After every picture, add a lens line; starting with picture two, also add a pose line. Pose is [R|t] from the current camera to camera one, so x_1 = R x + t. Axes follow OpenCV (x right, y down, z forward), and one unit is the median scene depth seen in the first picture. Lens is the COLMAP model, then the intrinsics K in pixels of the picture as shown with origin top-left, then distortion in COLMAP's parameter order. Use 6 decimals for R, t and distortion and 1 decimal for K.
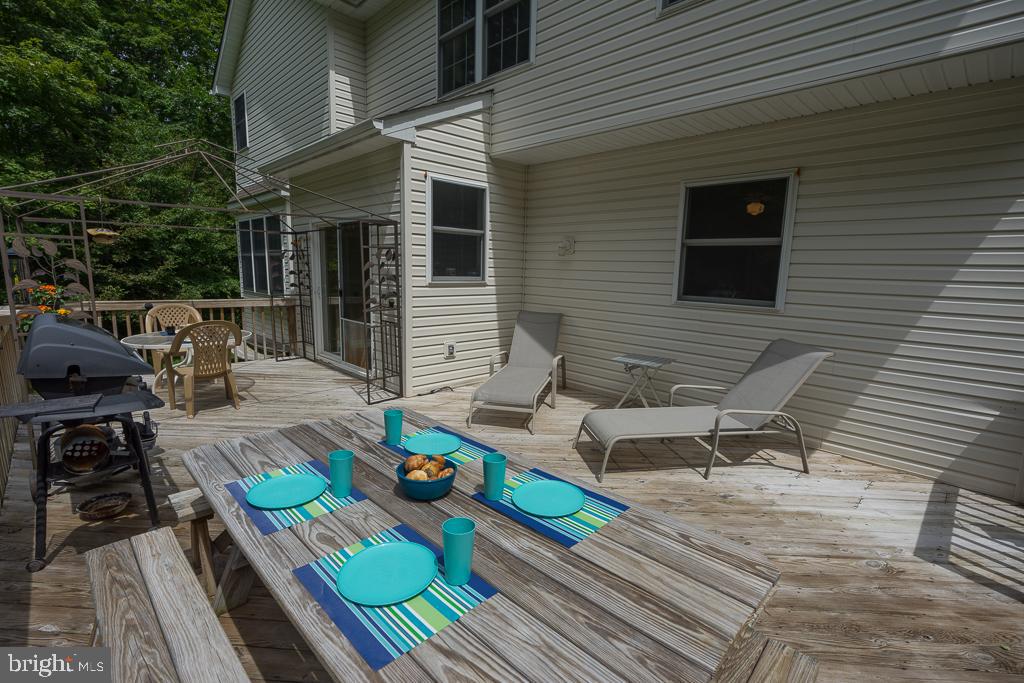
lens RADIAL K [[459.0, 0, 512.0], [0, 459.0, 341.5], [0, 0, 1]] dist [-0.022410, 0.012698]
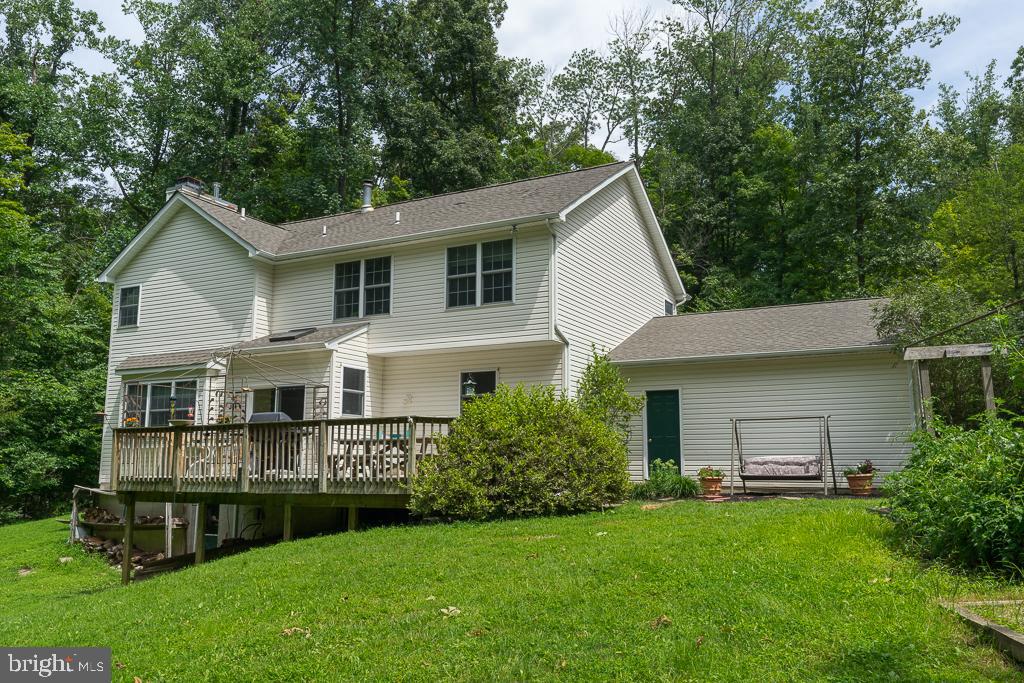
lens RADIAL K [[819.7, 0, 512.0], [0, 819.7, 341.5], [0, 0, 1]] dist [0.012607, 0.009987]
pose [[0.952996, 0.024990, 0.301950, -0.474595], [0.069544, 0.951943, -0.298275, 0.575180], [-0.294893, 0.305254, 0.905460, -2.161306]]
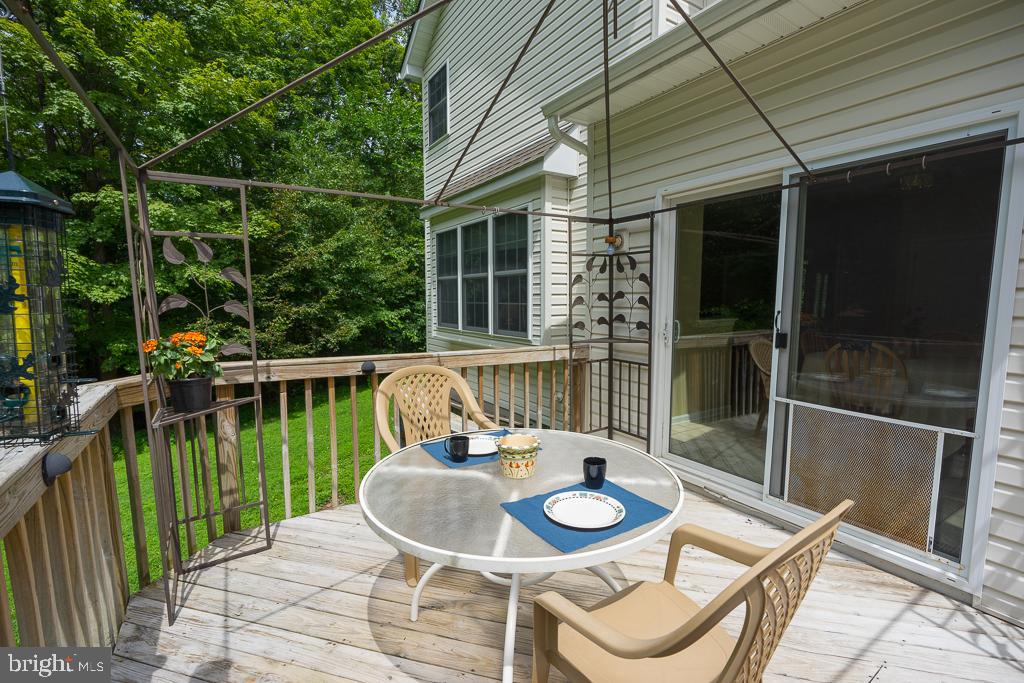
lens RADIAL K [[443.4, 0, 512.0], [0, 443.4, 341.5], [0, 0, 1]] dist [-0.001452, -0.000155]
pose [[0.977609, -0.000329, -0.210429, -0.542867], [-0.012629, 0.998104, -0.060235, -0.078627], [0.210050, 0.061544, 0.975752, 0.558688]]
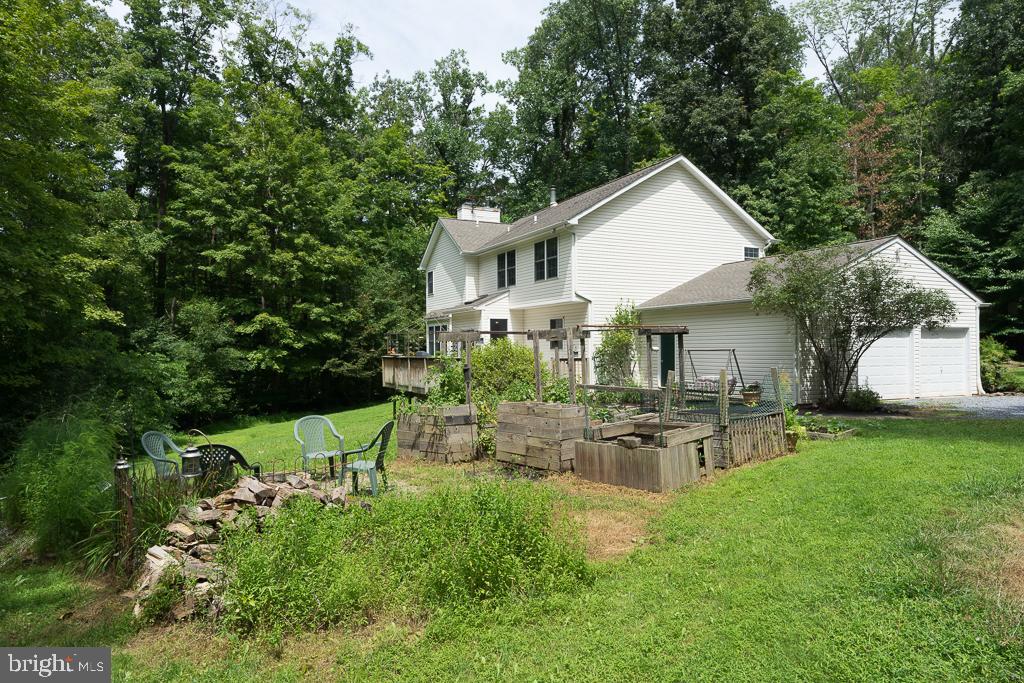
lens RADIAL K [[659.3, 0, 512.0], [0, 659.3, 341.5], [0, 0, 1]] dist [0.000004, 0.001681]
pose [[0.946148, -0.031383, -0.322211, 1.371257], [-0.025091, 0.985188, -0.169634, 0.575348], [0.322762, 0.168584, 0.931345, -3.093141]]
